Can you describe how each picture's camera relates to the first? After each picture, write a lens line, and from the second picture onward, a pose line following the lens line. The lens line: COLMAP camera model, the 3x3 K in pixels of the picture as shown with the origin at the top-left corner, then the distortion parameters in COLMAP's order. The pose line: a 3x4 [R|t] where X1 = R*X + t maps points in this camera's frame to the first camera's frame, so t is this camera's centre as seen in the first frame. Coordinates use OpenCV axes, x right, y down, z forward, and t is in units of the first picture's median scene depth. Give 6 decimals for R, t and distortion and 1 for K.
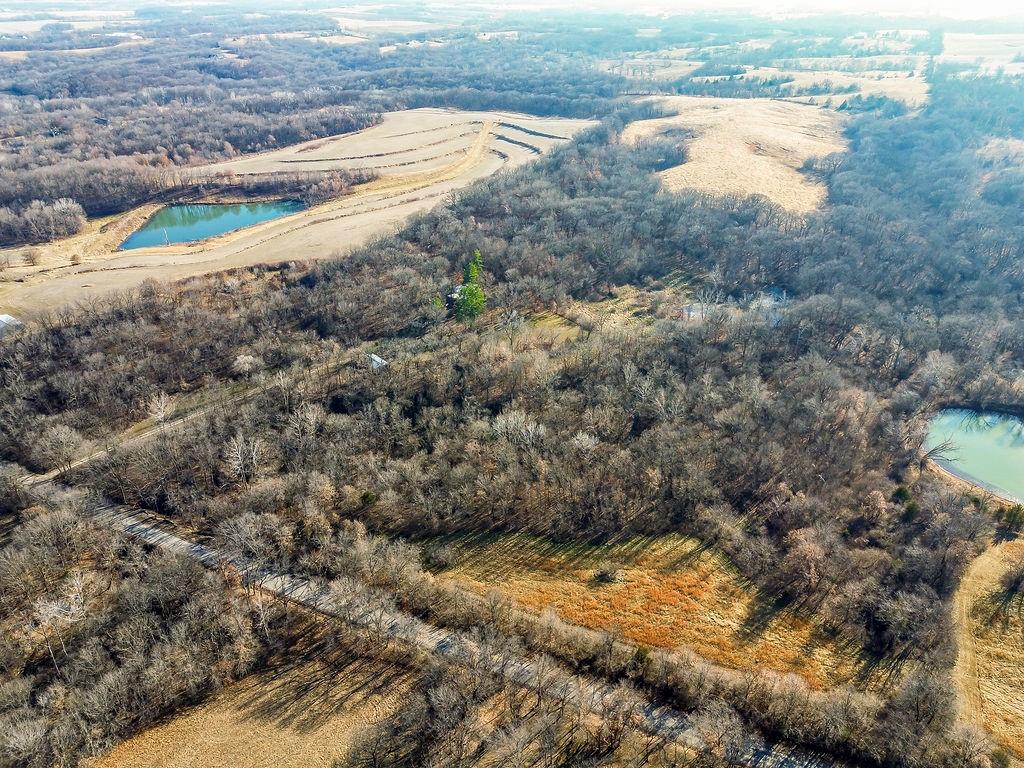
lens RADIAL K [[709.7, 0, 512.0], [0, 709.7, 384.0], [0, 0, 1]] dist [0.043808, -0.025529]
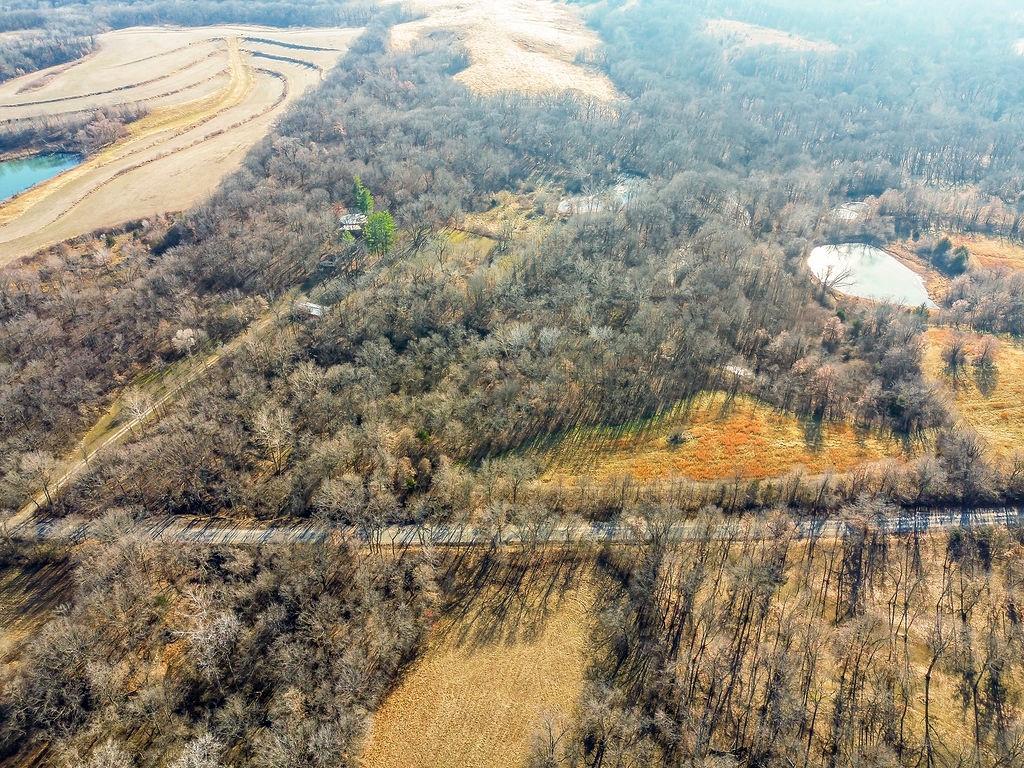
lens RADIAL K [[709.7, 0, 512.0], [0, 709.7, 384.0], [0, 0, 1]] dist [0.043808, -0.025529]
pose [[0.911560, -0.239310, 0.334349, -0.332459], [0.201589, 0.968850, 0.143846, -0.020911], [-0.358357, -0.063723, 0.931407, 0.035901]]
